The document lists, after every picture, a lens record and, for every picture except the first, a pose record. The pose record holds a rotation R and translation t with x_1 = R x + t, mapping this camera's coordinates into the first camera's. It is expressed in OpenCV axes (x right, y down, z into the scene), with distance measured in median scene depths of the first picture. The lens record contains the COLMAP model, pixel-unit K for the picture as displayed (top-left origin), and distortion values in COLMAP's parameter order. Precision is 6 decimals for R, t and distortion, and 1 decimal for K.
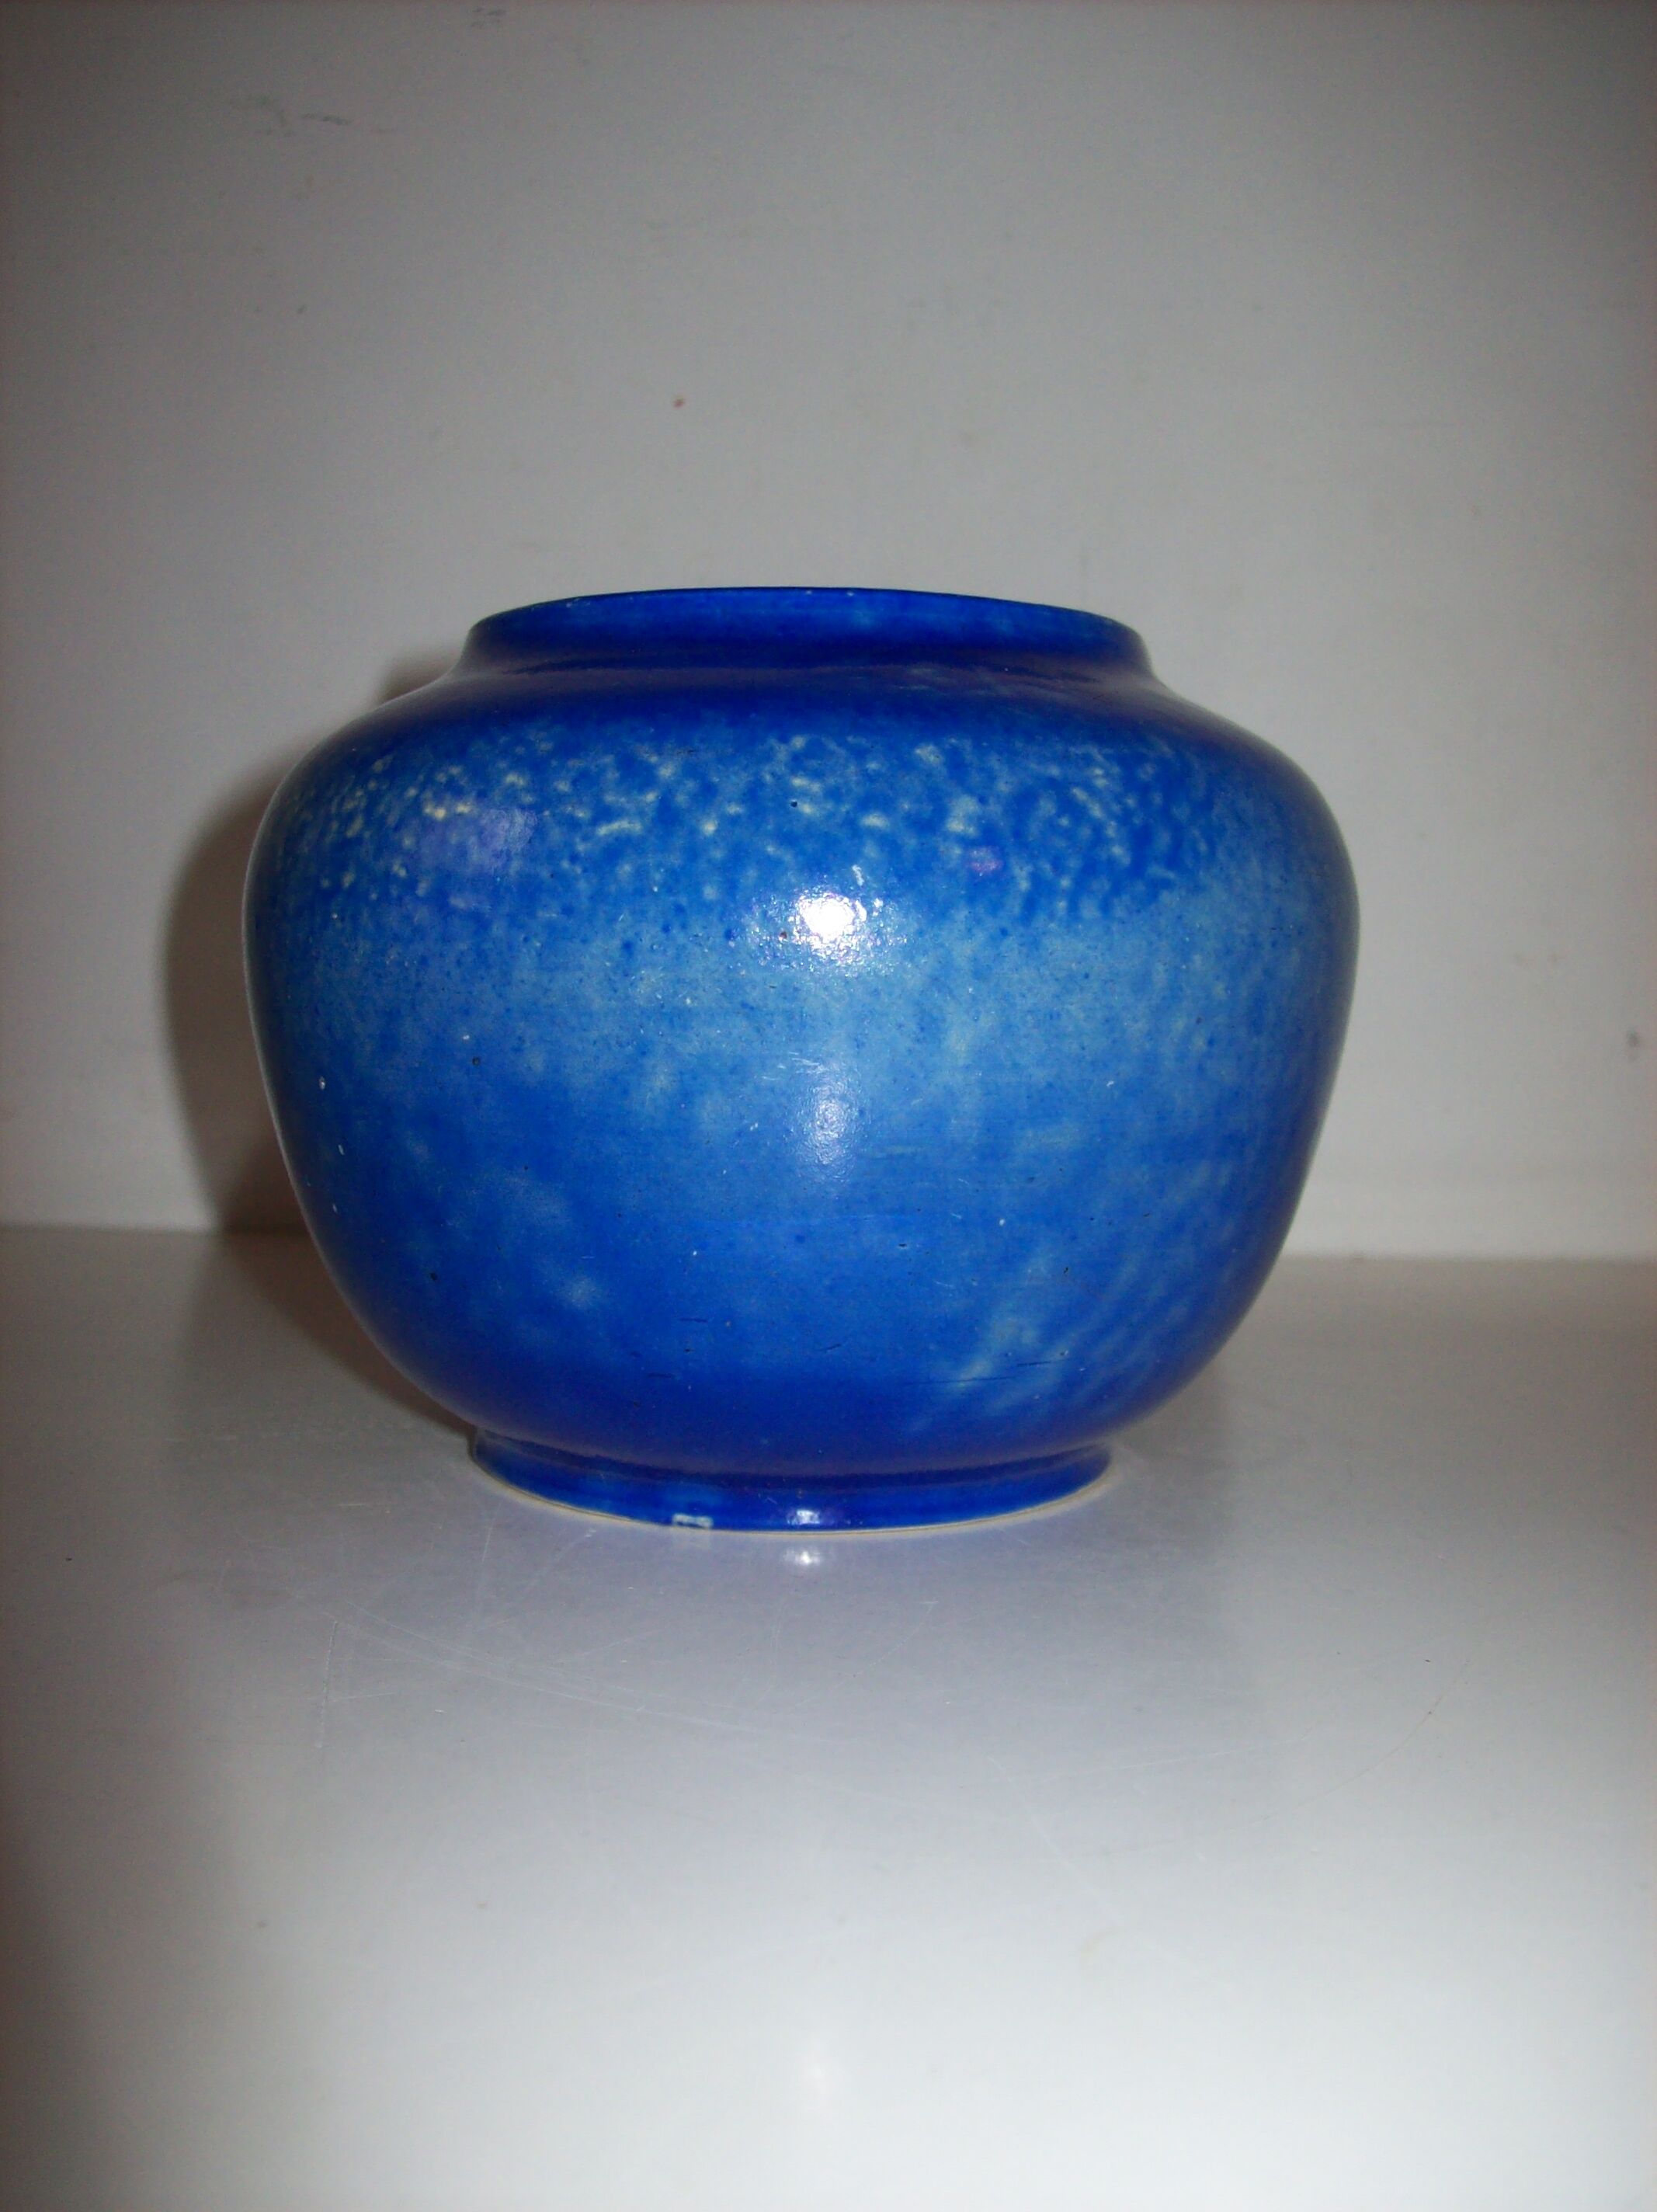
lens RADIAL K [[2318.5, 0, 828.5], [0, 2318.5, 1106.0], [0, 0, 1]] dist [-0.141197, 0.022025]
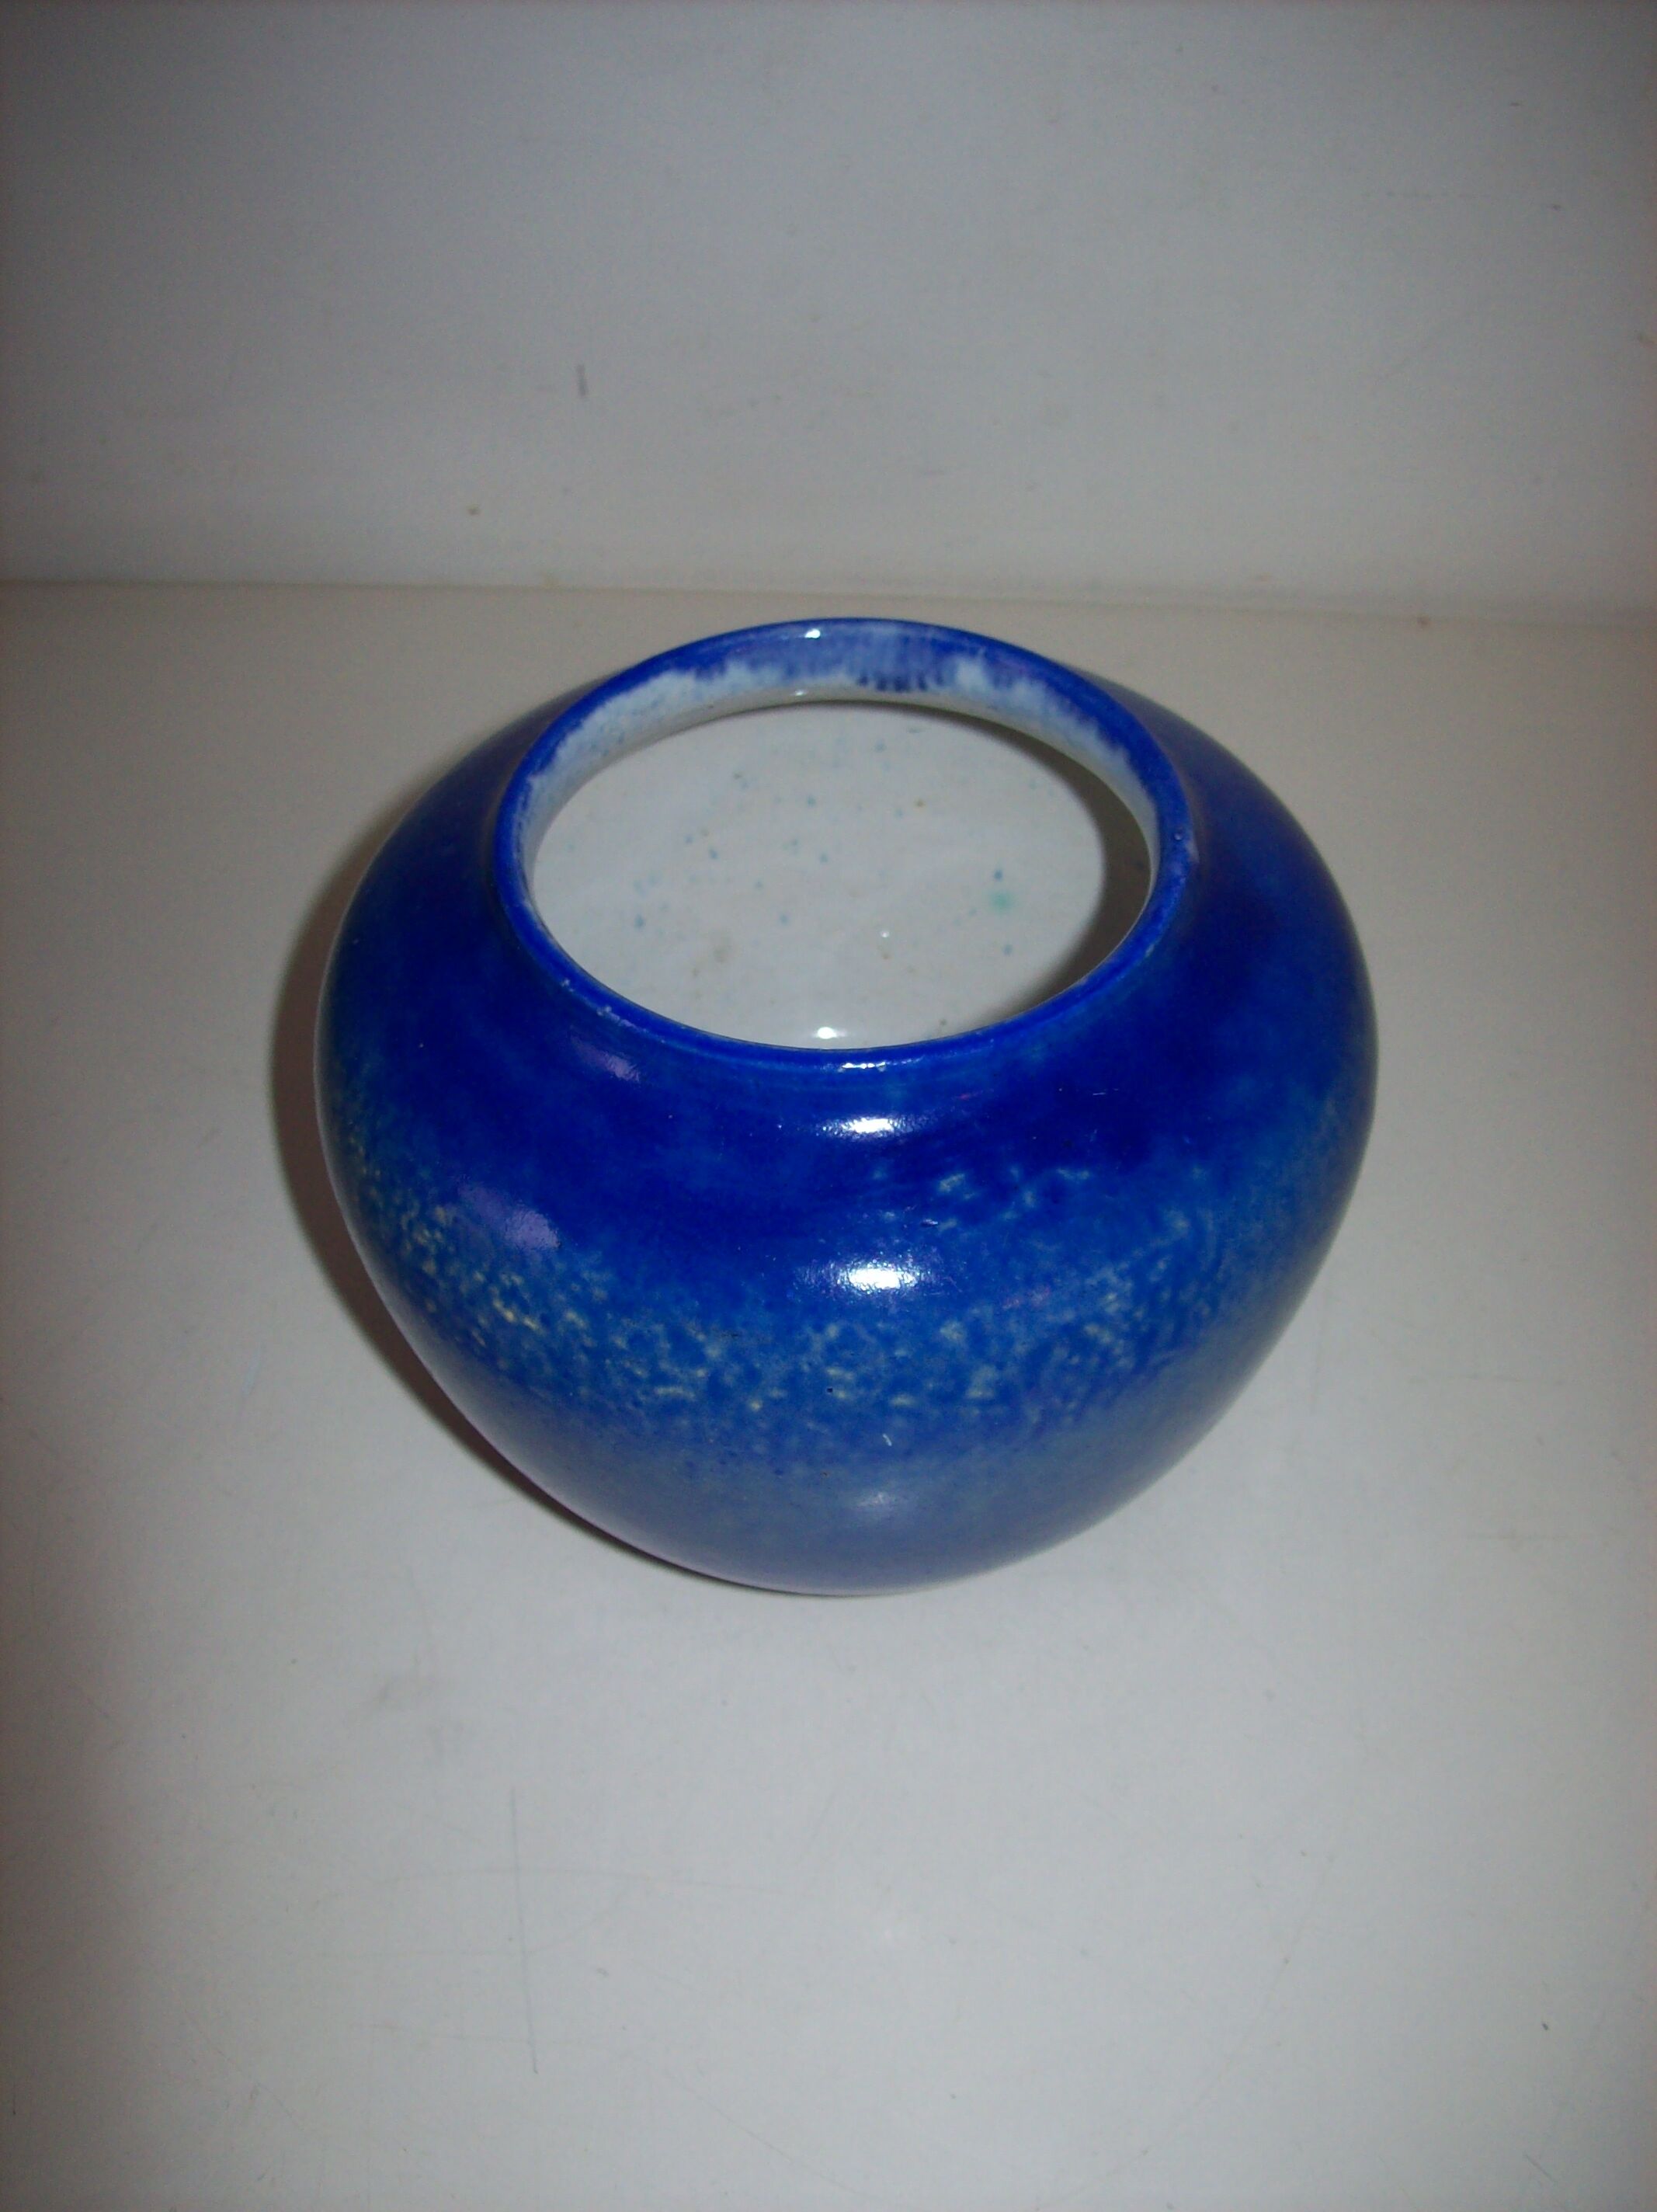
lens RADIAL K [[2318.5, 0, 828.5], [0, 2318.5, 1106.0], [0, 0, 1]] dist [-0.141197, 0.022025]
pose [[0.999223, -0.003338, -0.039276, 0.028296], [0.029246, 0.730814, 0.681950, -0.978657], [0.026427, -0.682569, 0.730344, 0.275351]]
